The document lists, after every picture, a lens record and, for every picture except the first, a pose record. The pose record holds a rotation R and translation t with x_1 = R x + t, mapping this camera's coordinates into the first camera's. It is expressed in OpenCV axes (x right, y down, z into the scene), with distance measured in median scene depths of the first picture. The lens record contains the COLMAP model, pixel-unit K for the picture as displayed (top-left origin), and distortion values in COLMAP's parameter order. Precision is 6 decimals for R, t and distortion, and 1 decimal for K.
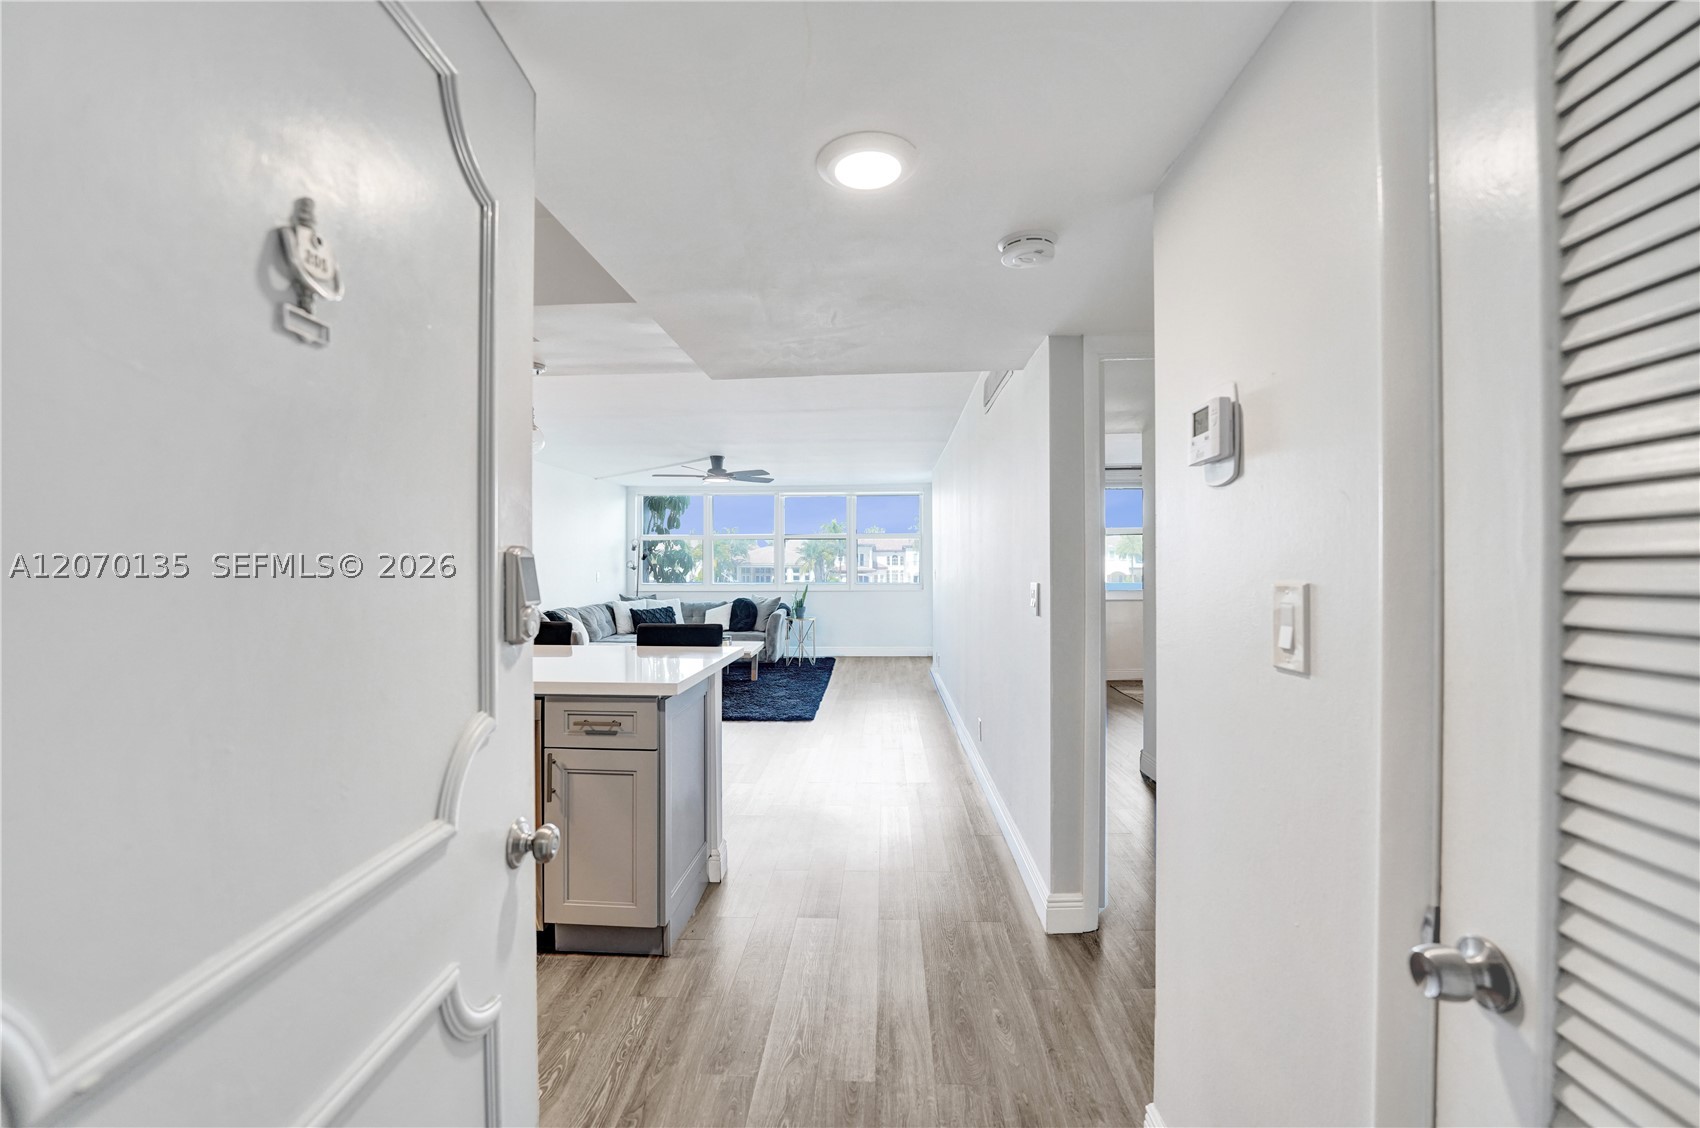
lens RADIAL K [[703.0, 0, 847.7], [0, 703.0, 571.1], [0, 0, 1]] dist [-0.001076, -0.000767]
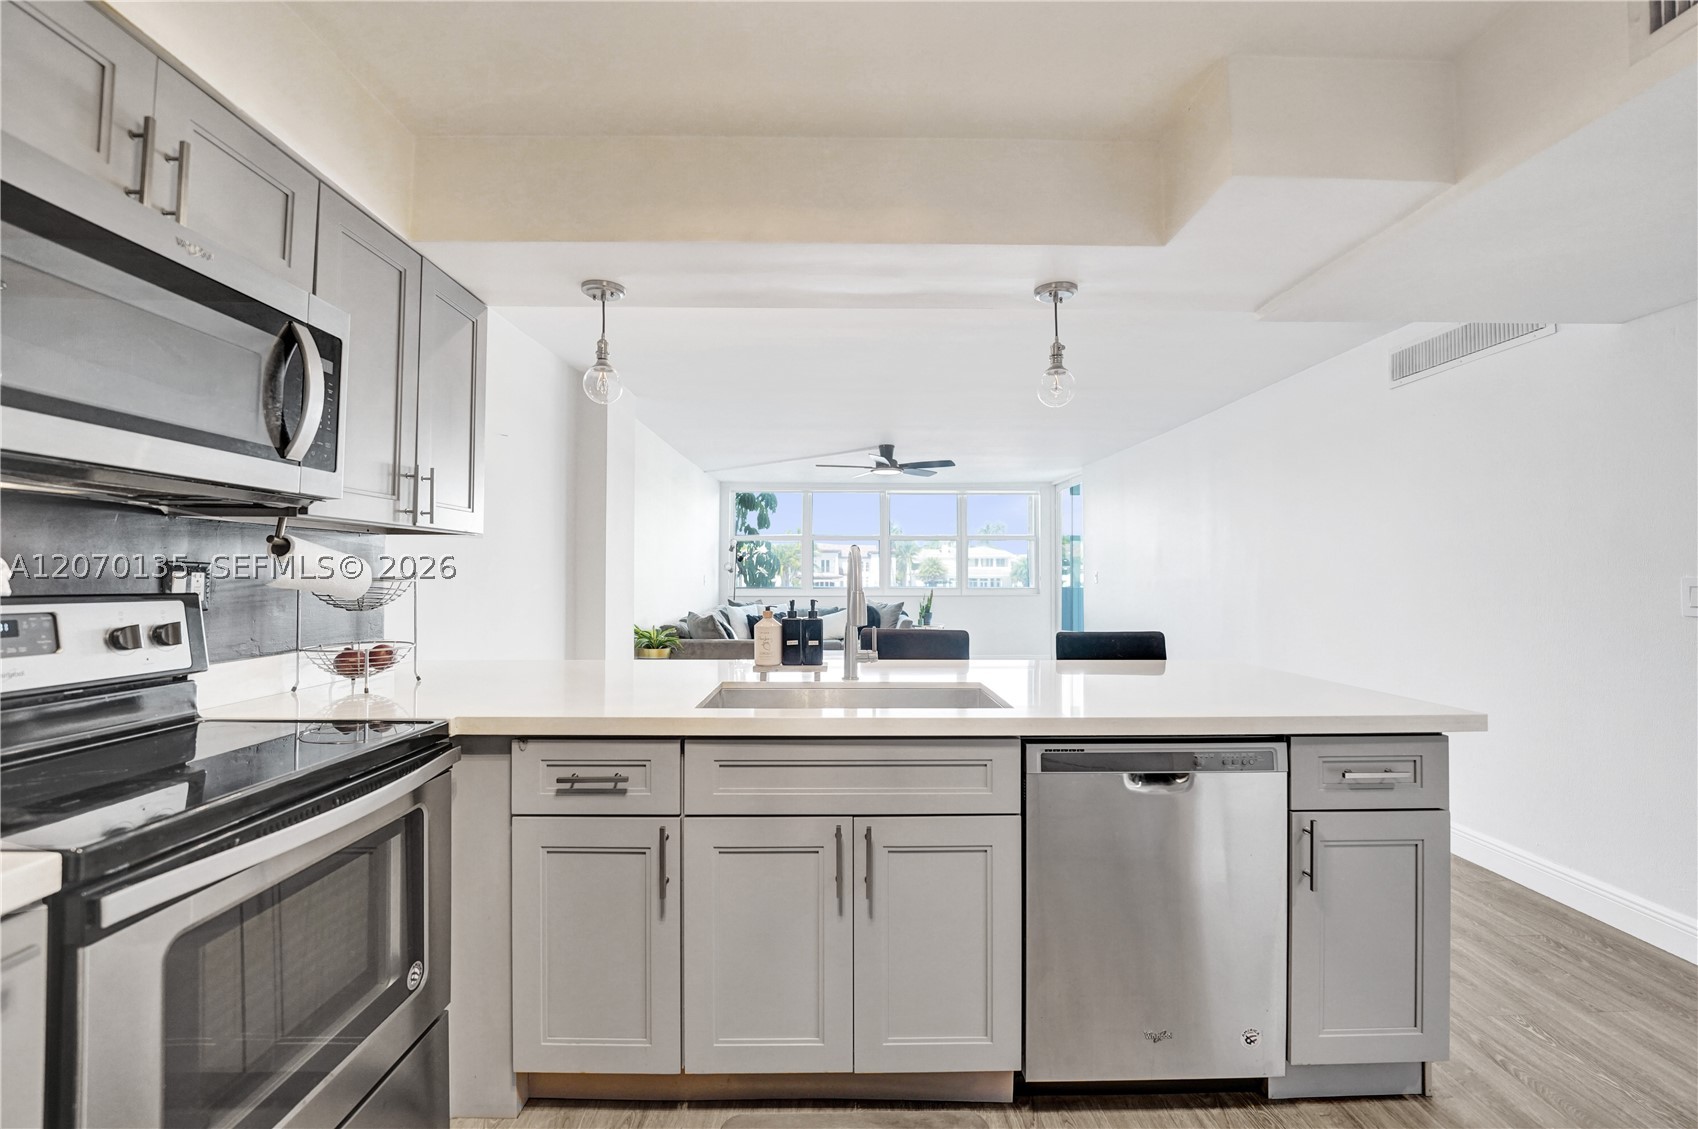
lens RADIAL K [[702.2, 0, 851.0], [0, 702.2, 556.0], [0, 0, 1]] dist [-0.001076, -0.000767]
pose [[0.996923, 0.006334, 0.078129, -0.213166], [-0.003893, 0.999501, -0.031362, 0.004820], [-0.078288, 0.030961, 0.996450, 0.075826]]
